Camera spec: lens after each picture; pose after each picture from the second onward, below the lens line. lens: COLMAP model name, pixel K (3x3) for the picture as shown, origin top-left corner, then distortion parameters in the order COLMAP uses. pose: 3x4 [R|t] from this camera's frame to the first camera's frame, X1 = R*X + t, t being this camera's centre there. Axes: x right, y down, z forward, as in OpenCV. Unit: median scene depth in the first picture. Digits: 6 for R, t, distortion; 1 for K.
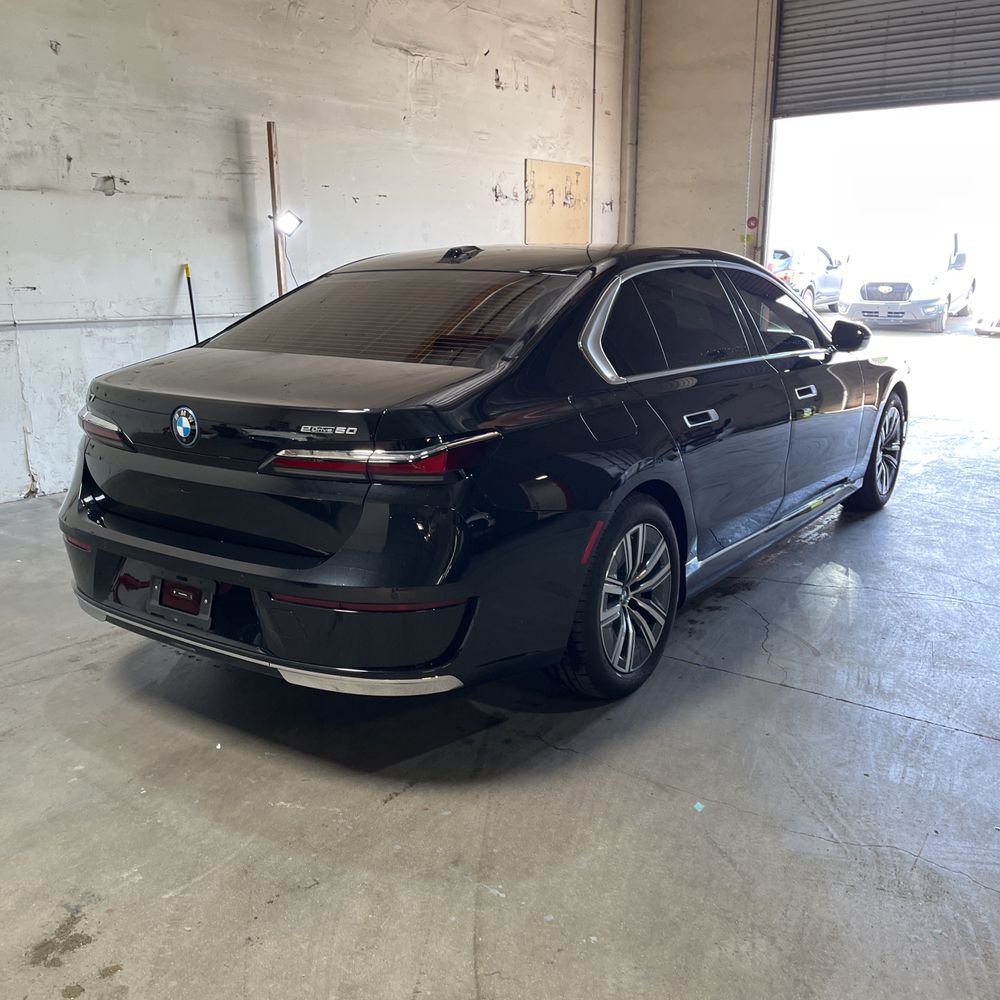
lens RADIAL K [[1016.3, 0, 488.6], [0, 1016.3, 522.0], [0, 0, 1]] dist [0.017634, 0.000000]
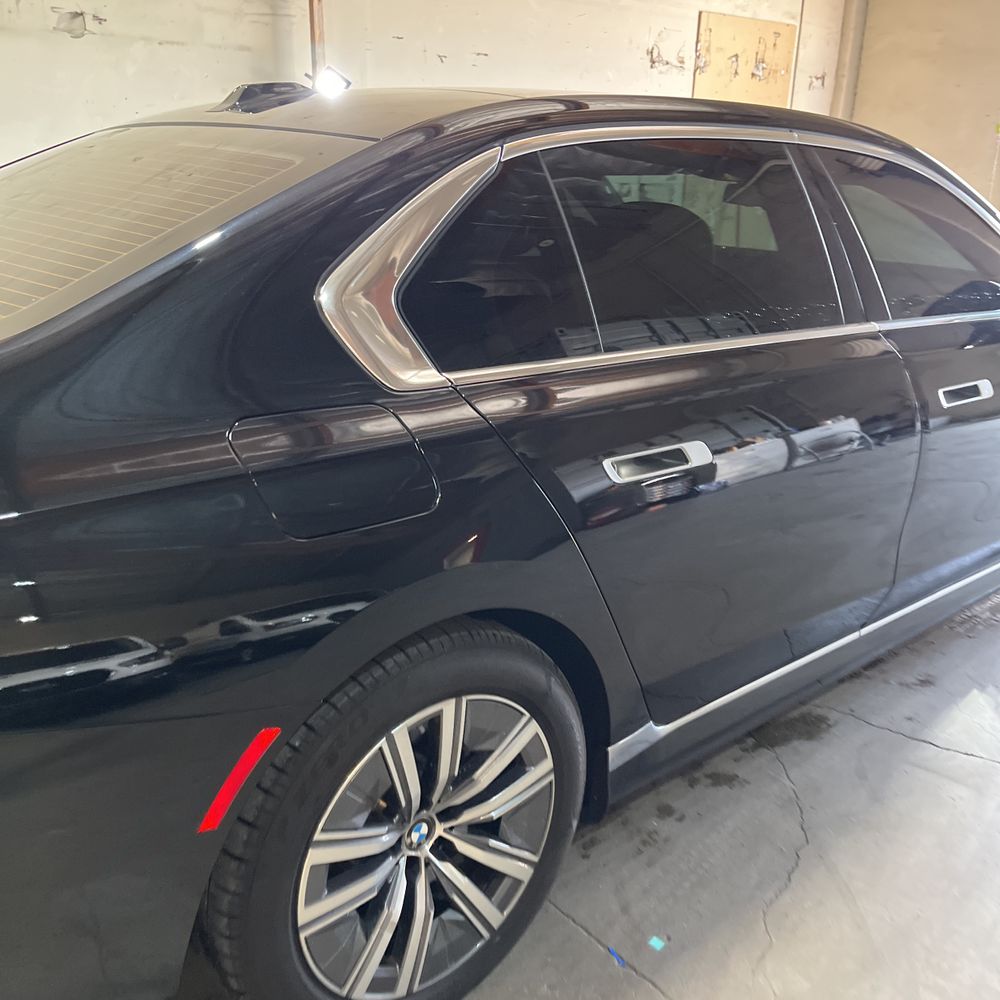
lens RADIAL K [[1016.3, 0, 497.6], [0, 1016.3, 522.4], [0, 0, 1]] dist [0.017634, 0.000000]
pose [[0.972174, 0.105838, -0.208988, 0.190677], [-0.085954, 0.991058, 0.102060, -0.093114], [0.217921, -0.081257, 0.972578, 0.418535]]
